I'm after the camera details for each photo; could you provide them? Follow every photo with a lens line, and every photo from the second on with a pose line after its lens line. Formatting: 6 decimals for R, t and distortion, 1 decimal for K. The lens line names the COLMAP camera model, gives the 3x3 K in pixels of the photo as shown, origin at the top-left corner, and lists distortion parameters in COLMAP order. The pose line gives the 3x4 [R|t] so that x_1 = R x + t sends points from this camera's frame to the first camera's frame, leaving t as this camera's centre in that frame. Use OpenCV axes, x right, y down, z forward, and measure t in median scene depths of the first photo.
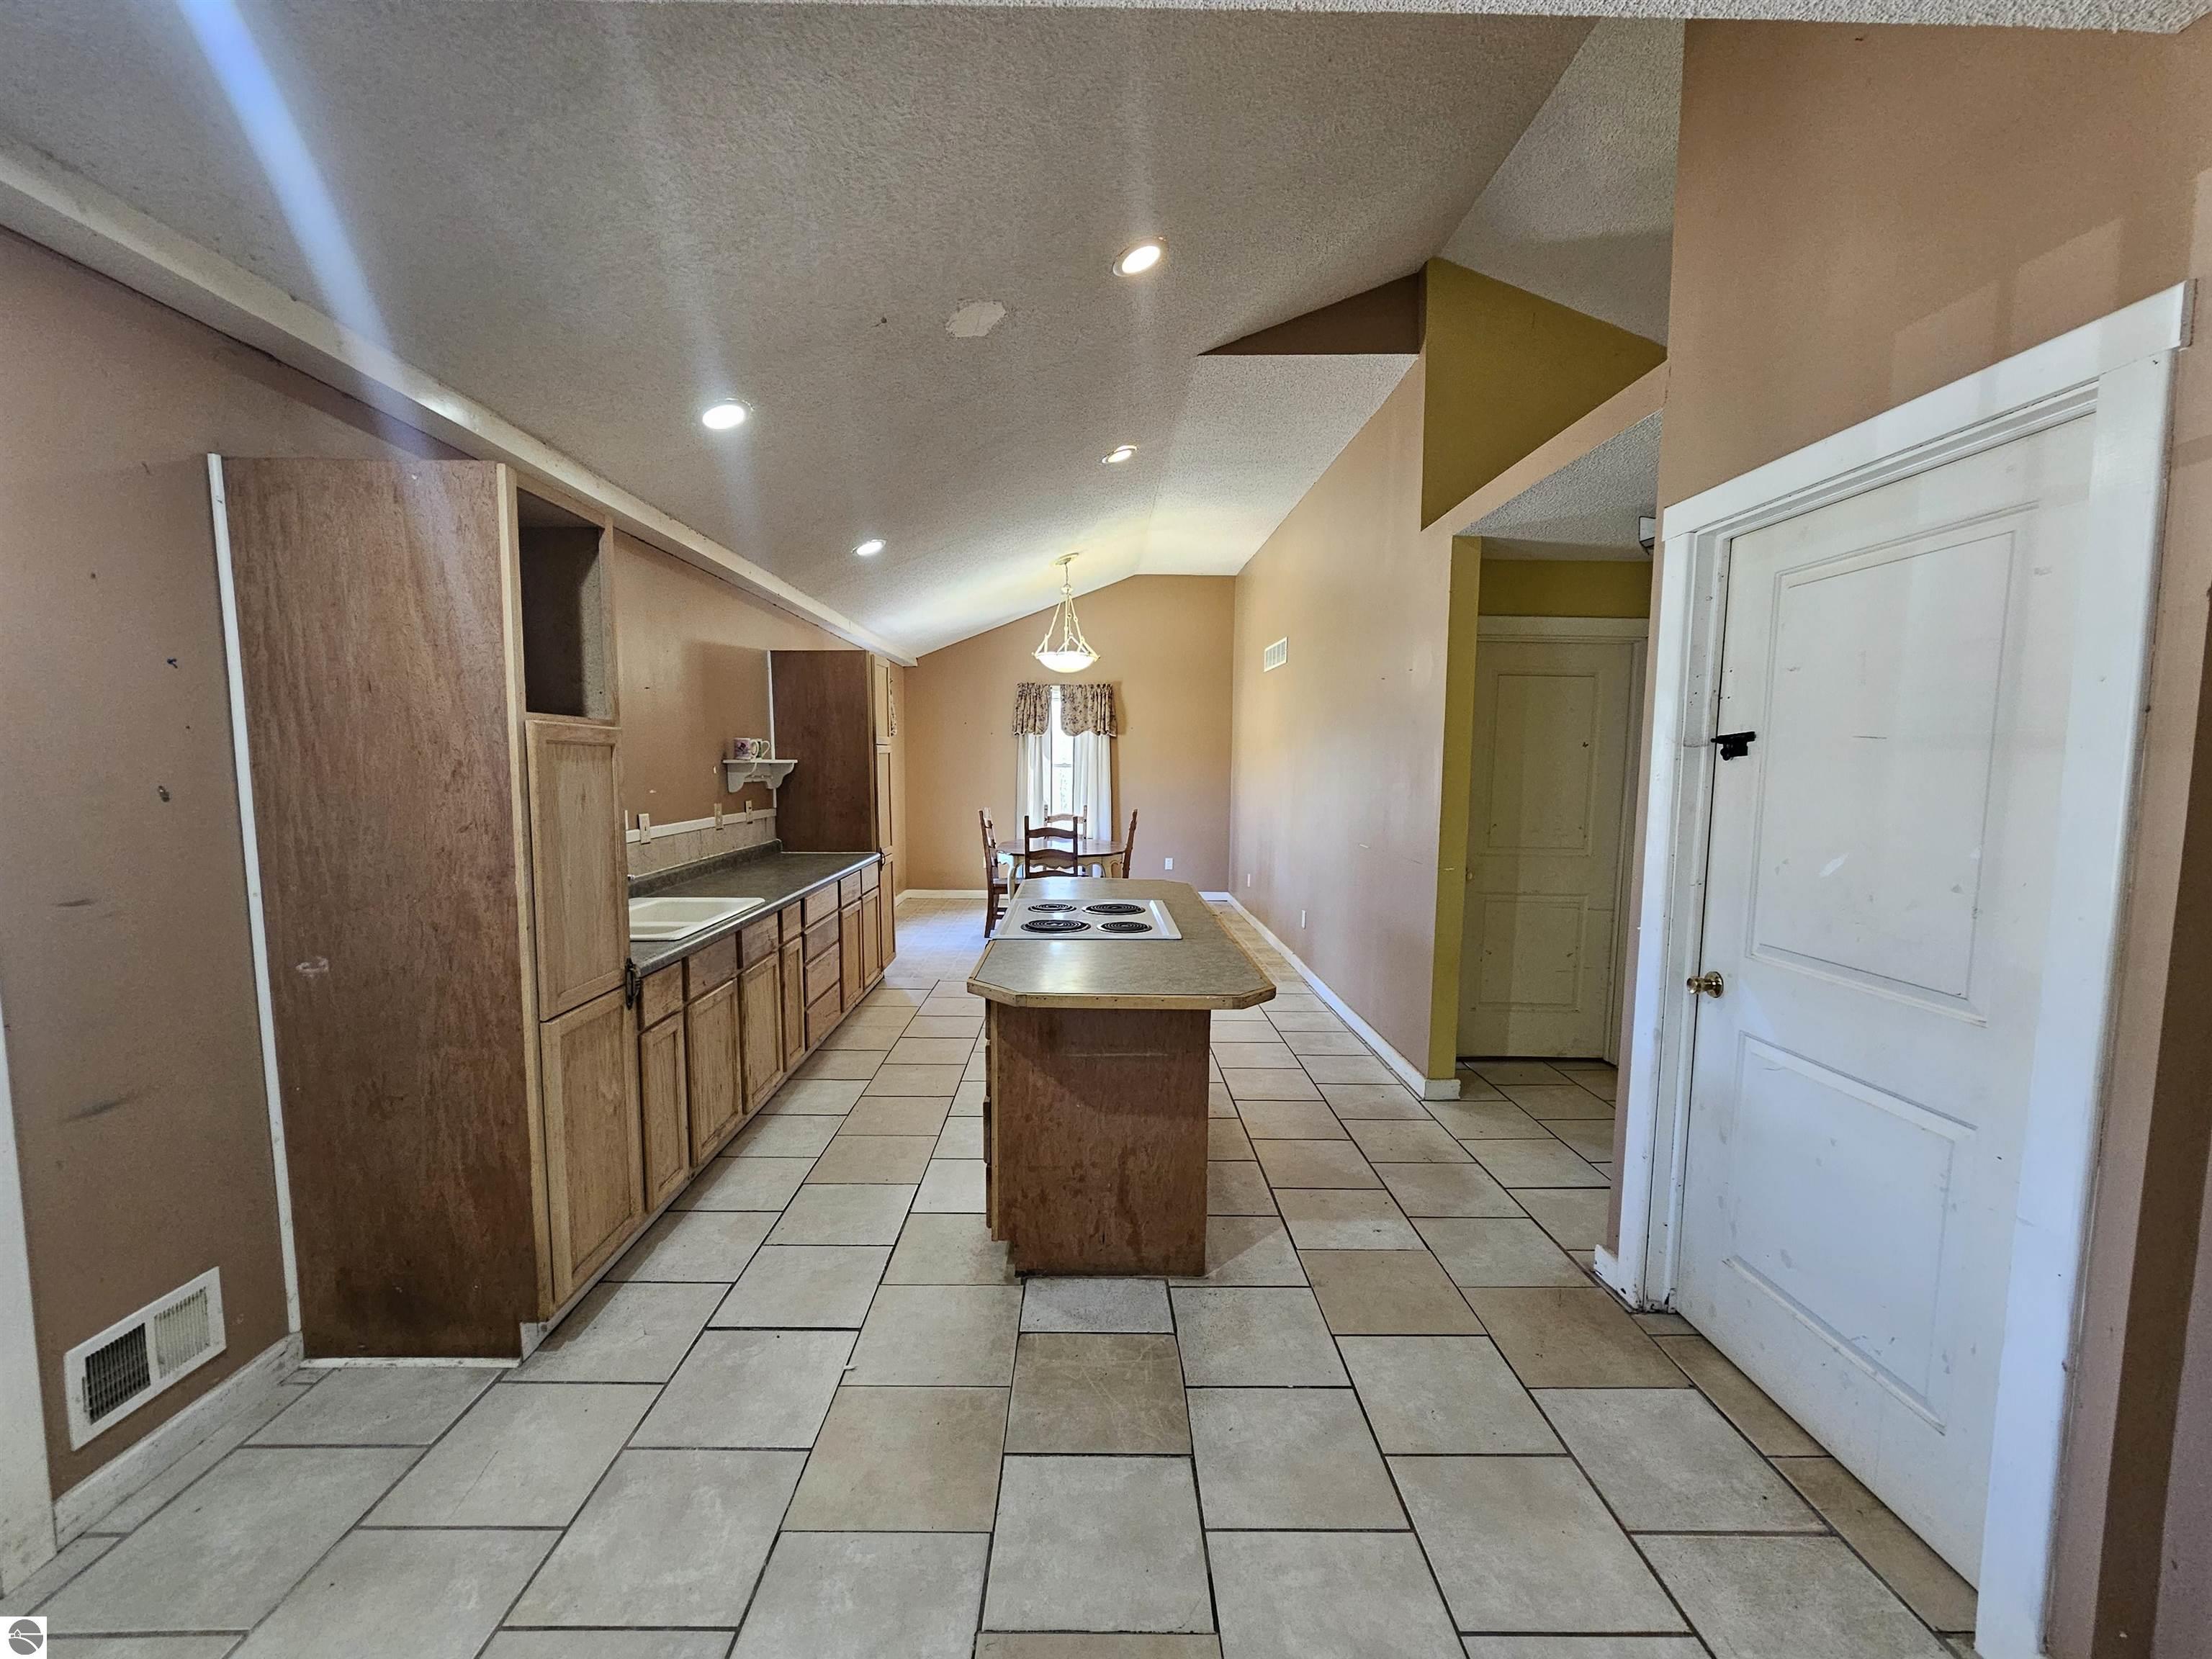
lens RADIAL K [[906.9, 0, 1097.1], [0, 906.9, 847.8], [0, 0, 1]] dist [0.003077, 0.000804]
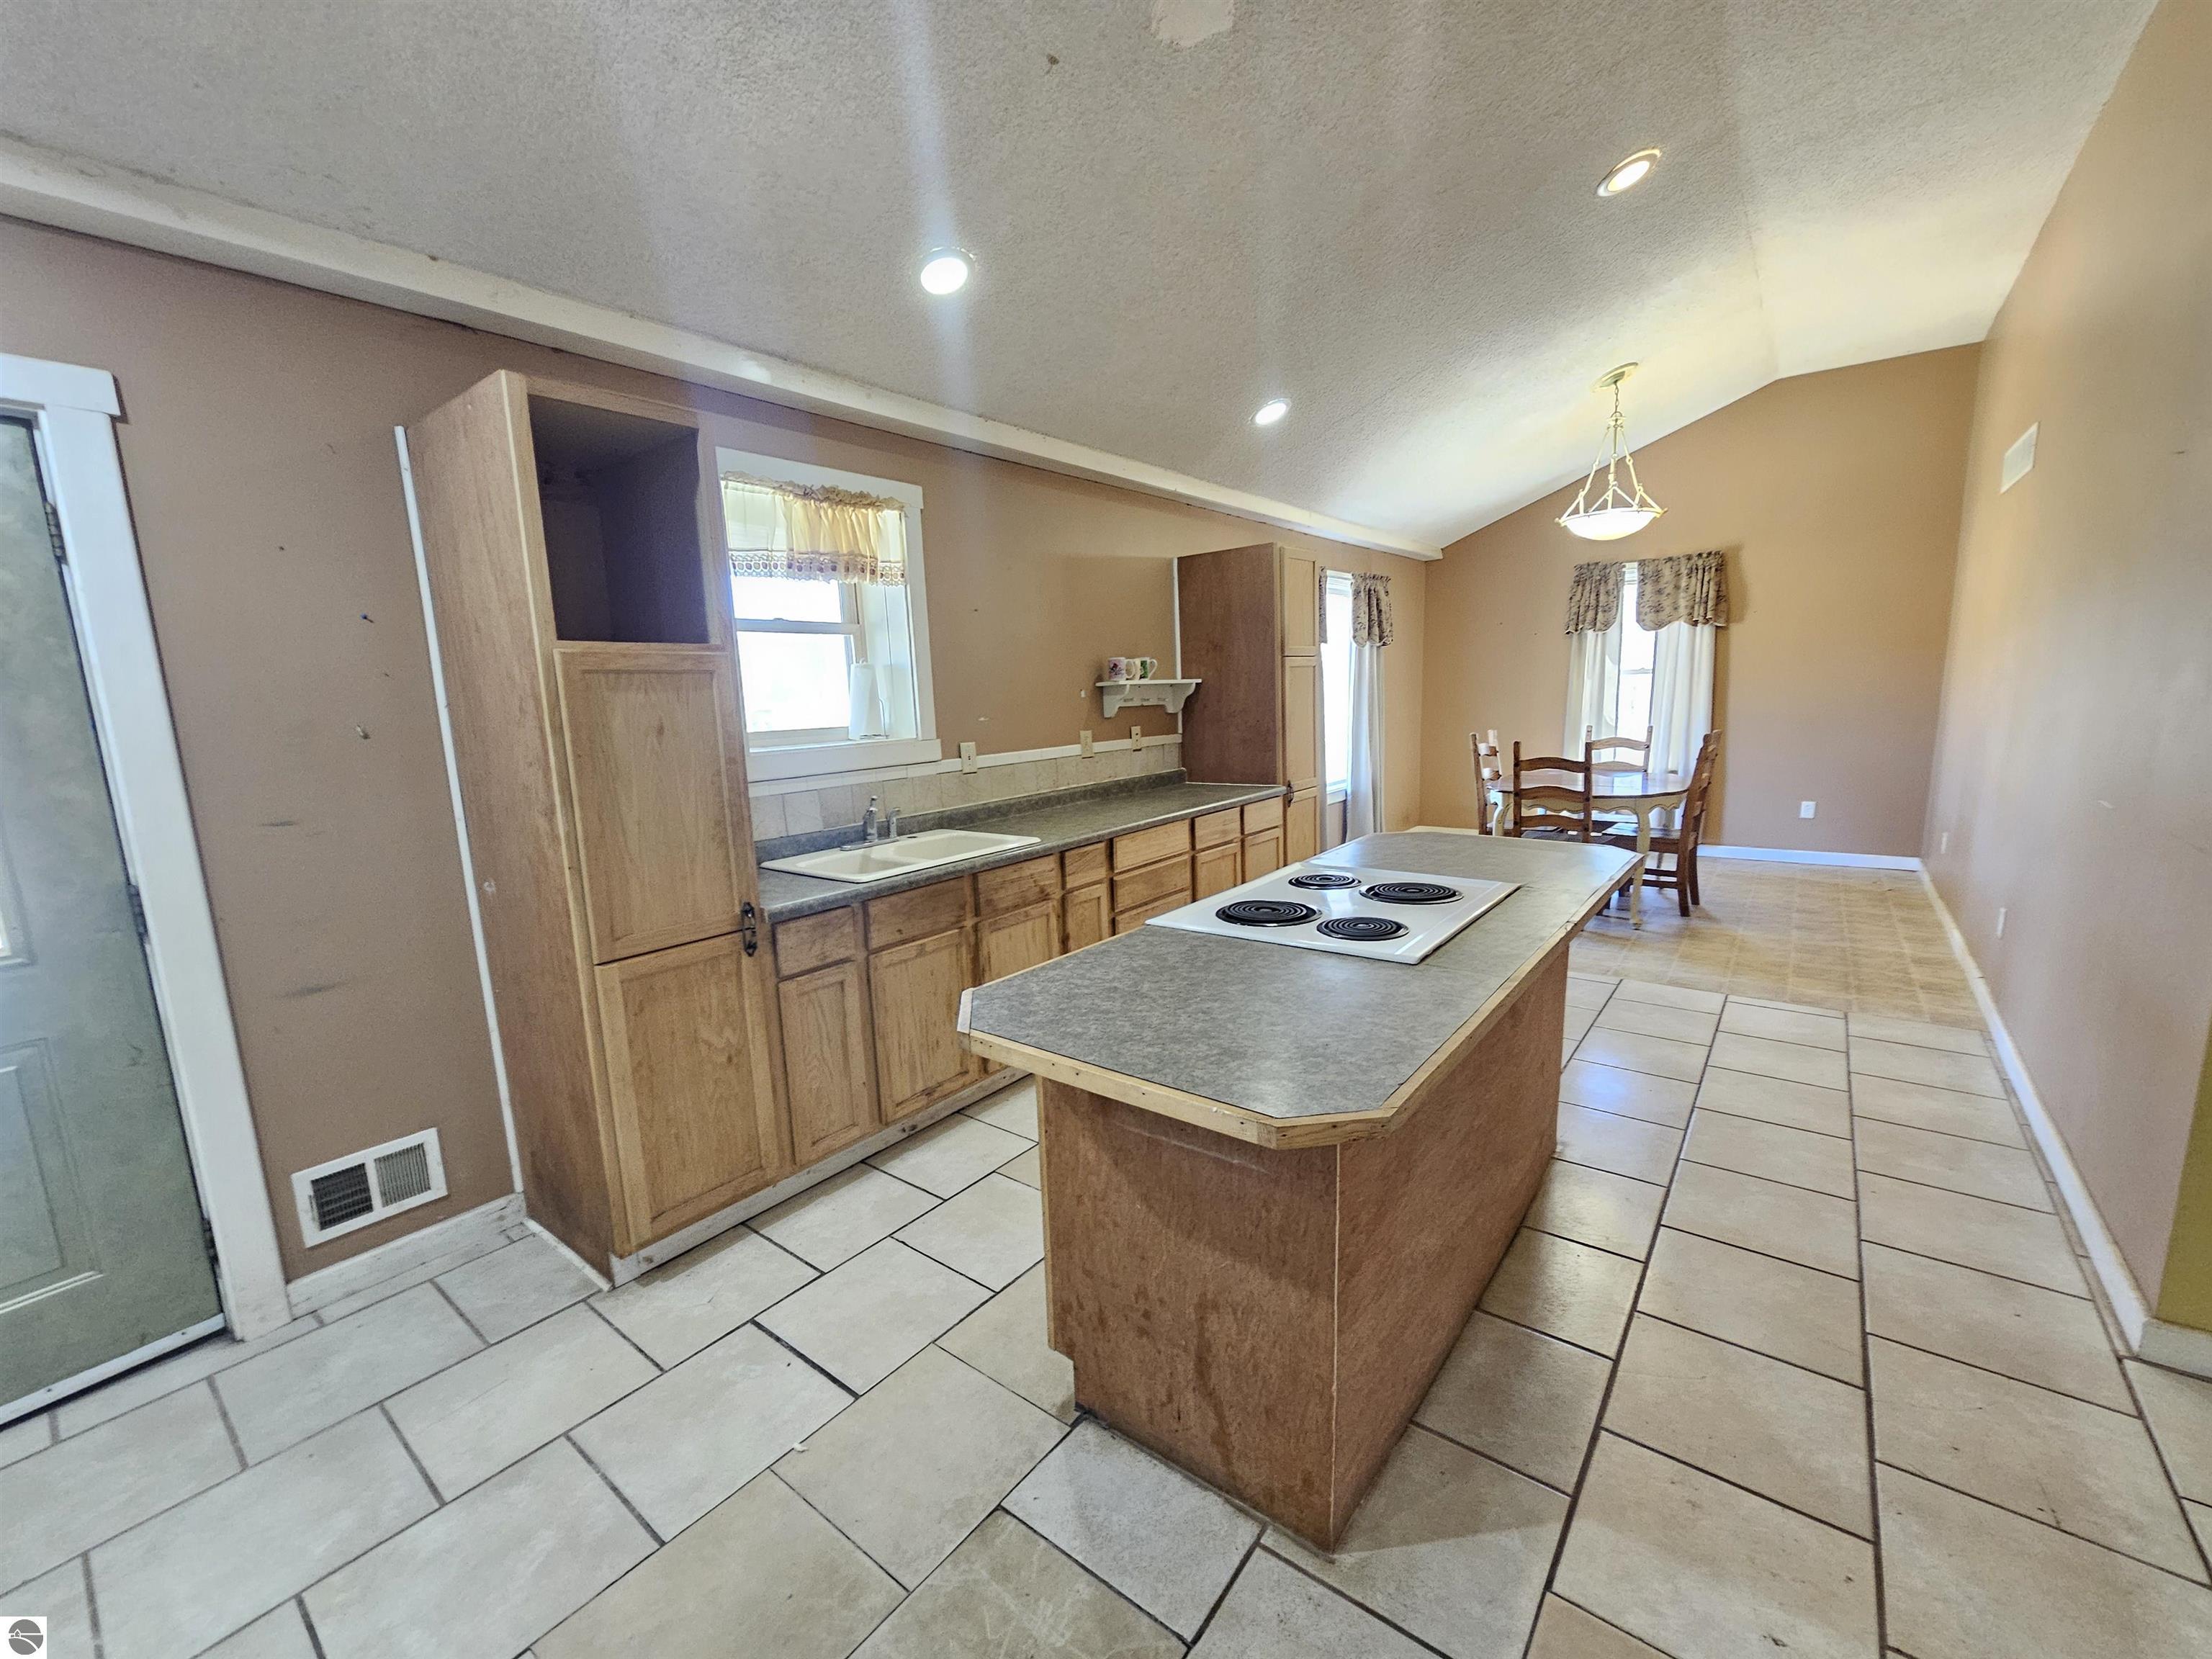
lens RADIAL K [[912.6, 0, 1097.7], [0, 912.6, 844.2], [0, 0, 1]] dist [-0.000583, 0.000534]
pose [[0.780116, 0.070644, -0.621633, 0.341820], [-0.019479, 0.995865, 0.088728, -0.027949], [0.625331, -0.057109, 0.778267, 0.496766]]
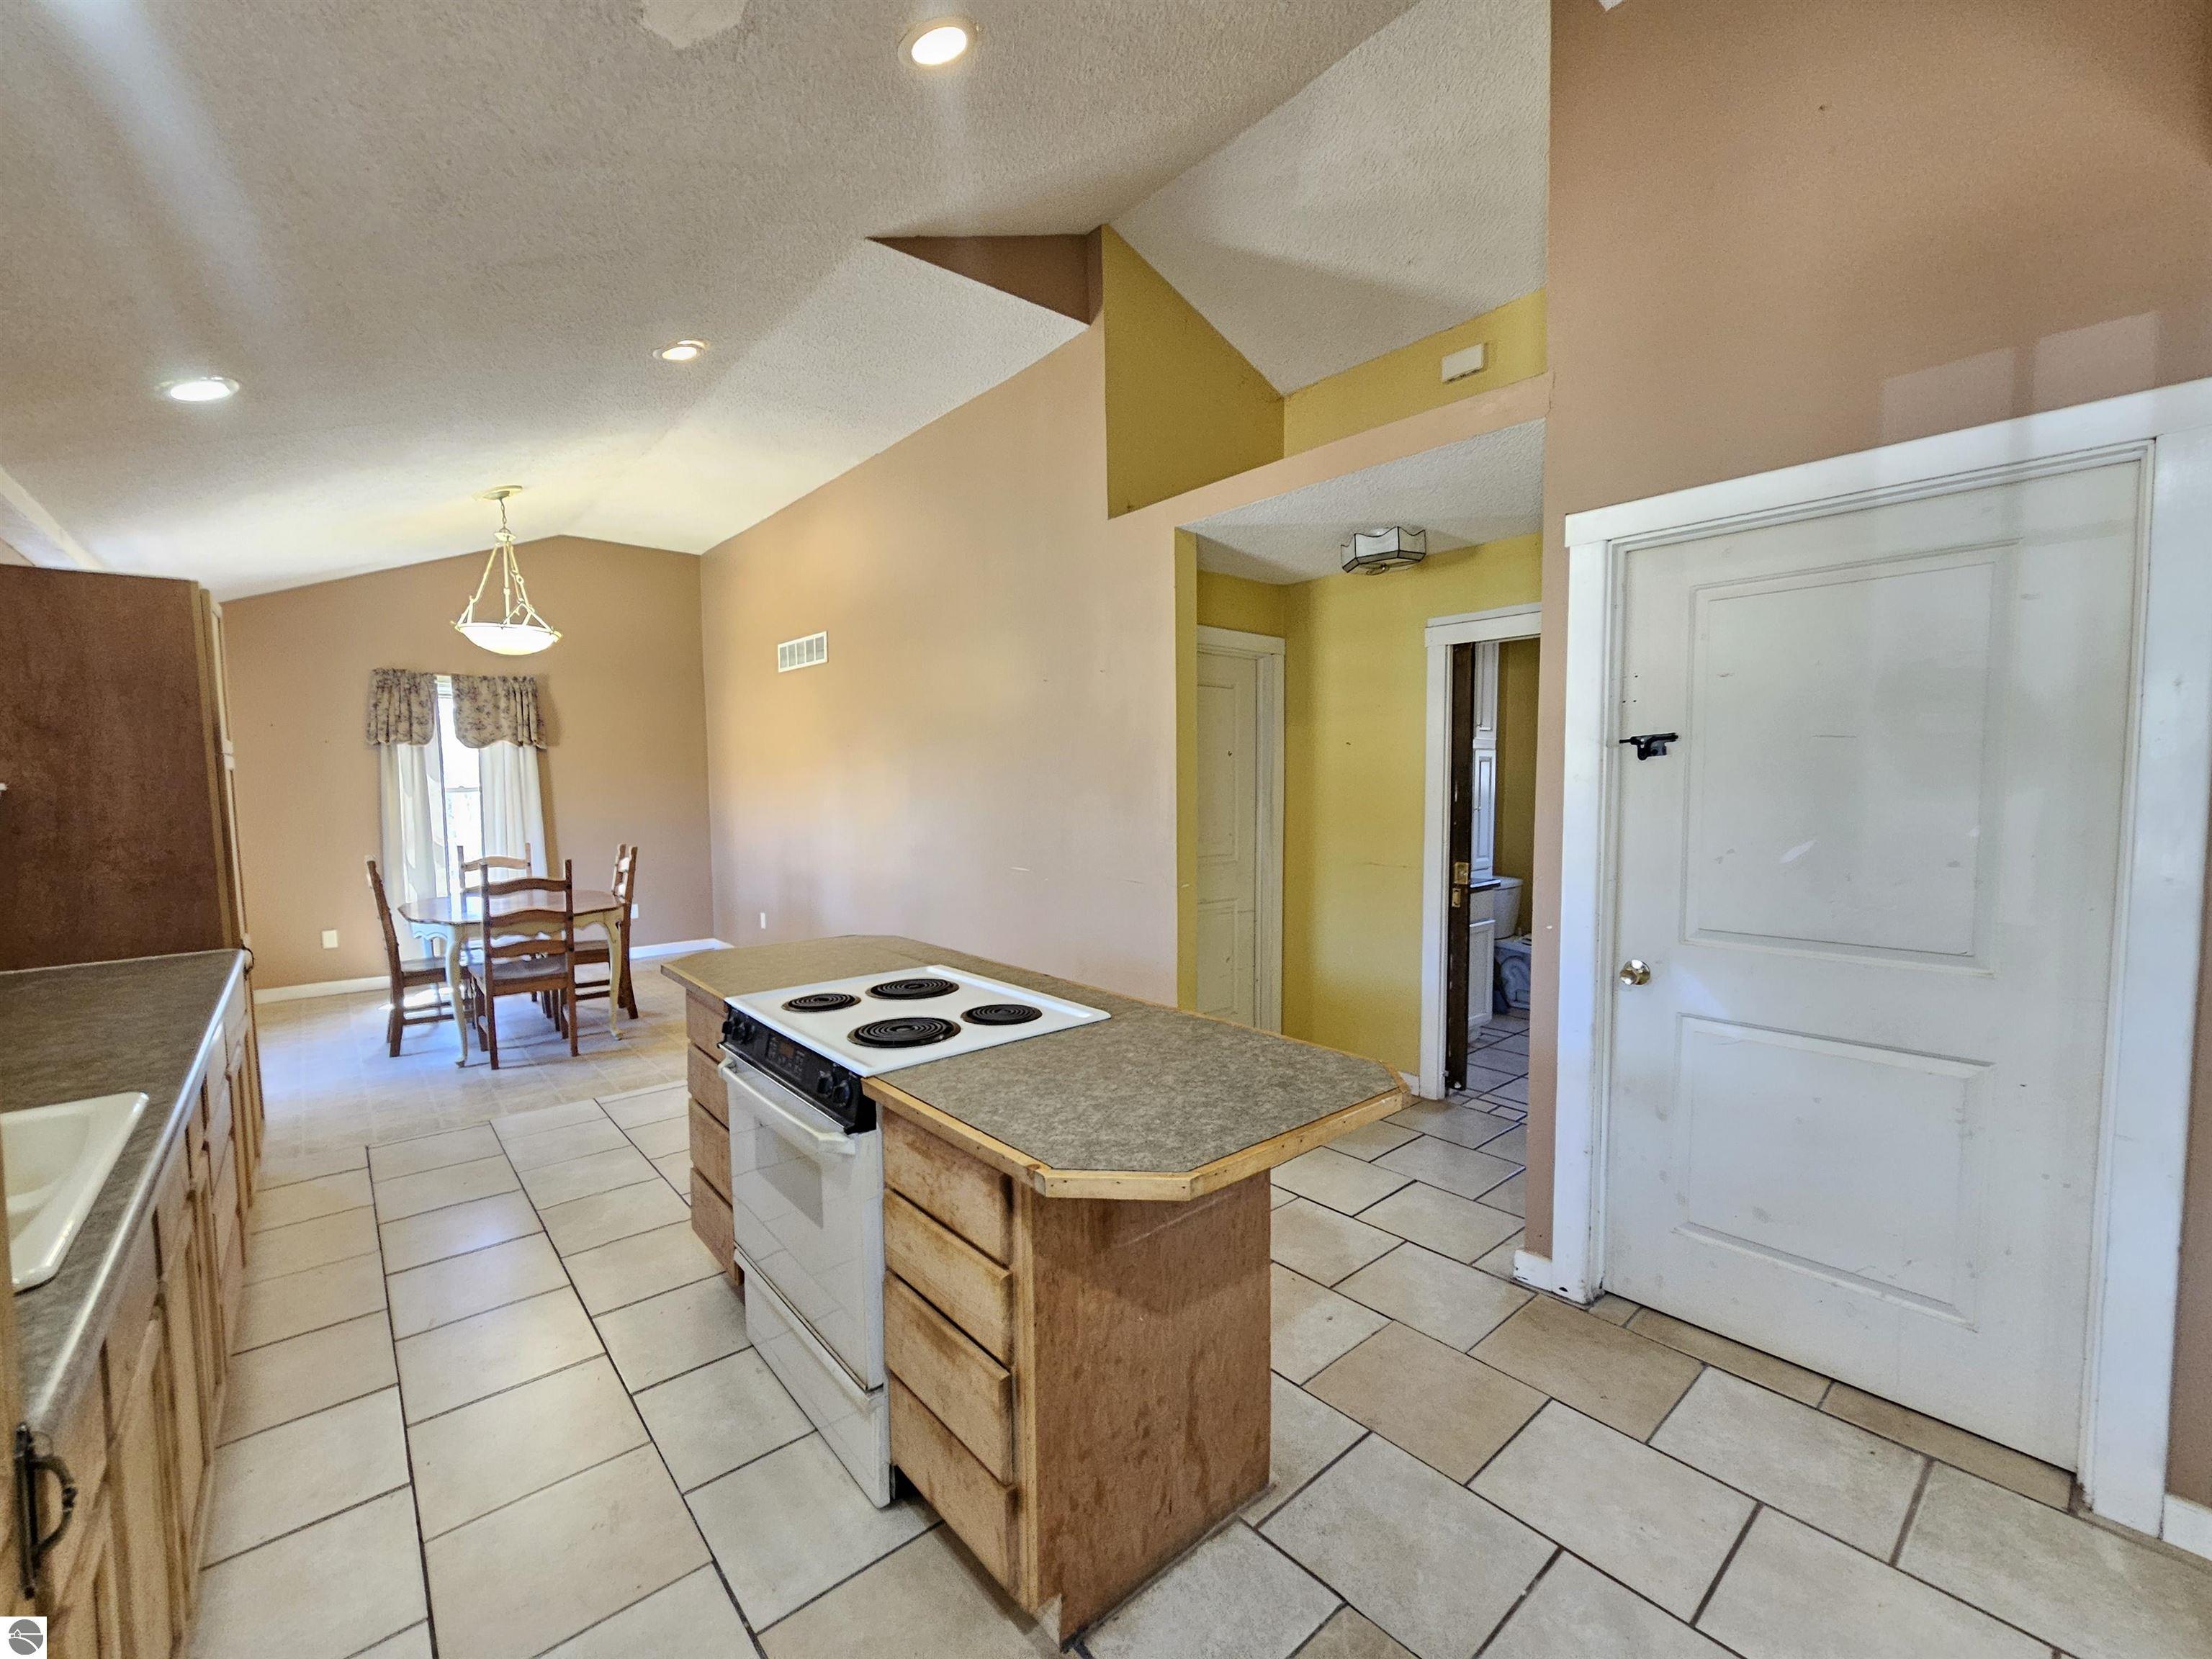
lens RADIAL K [[912.6, 0, 1097.7], [0, 912.6, 844.2], [0, 0, 1]] dist [-0.000583, 0.000534]
pose [[0.765994, -0.060202, 0.640022, -0.427353], [0.076509, 0.997066, 0.002218, -0.044130], [-0.638278, 0.047269, 0.768353, 0.526099]]
